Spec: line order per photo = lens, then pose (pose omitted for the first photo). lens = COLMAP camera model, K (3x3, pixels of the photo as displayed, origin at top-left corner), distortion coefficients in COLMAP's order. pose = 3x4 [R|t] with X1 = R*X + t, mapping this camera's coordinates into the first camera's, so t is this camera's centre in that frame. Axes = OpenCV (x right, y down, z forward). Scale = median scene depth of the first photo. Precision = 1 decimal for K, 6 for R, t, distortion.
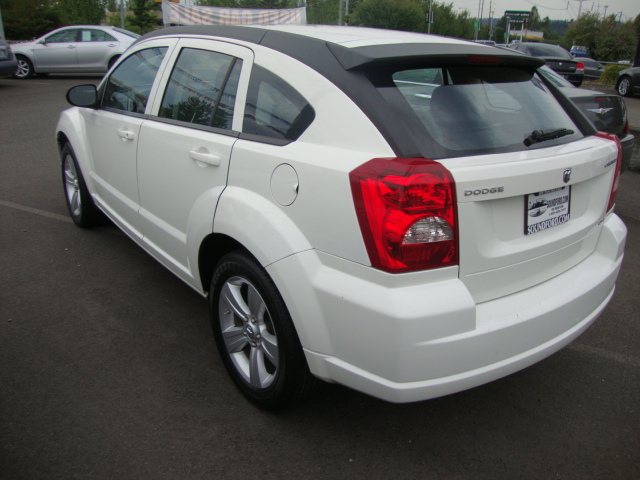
lens RADIAL K [[565.9, 0, 321.0], [0, 565.9, 241.8], [0, 0, 1]] dist [-0.104336, 0.008062]
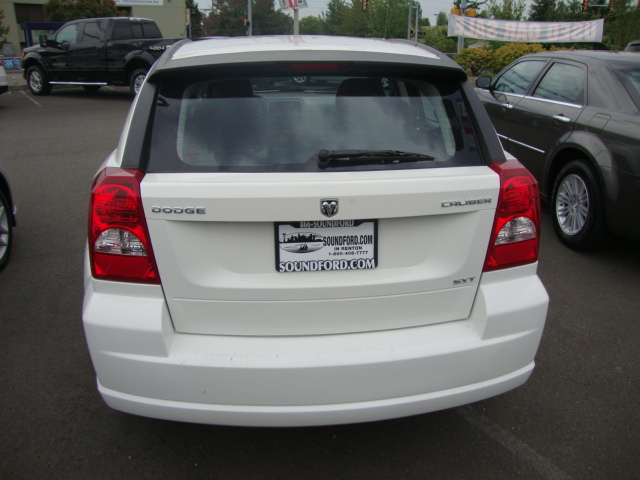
lens RADIAL K [[565.9, 0, 320.3], [0, 565.9, 239.7], [0, 0, 1]] dist [-0.104336, 0.008062]
pose [[0.845268, 0.151058, -0.512547, 0.095685], [-0.164051, 0.986247, 0.020122, -0.009864], [0.508537, 0.067075, 0.858424, 0.032679]]
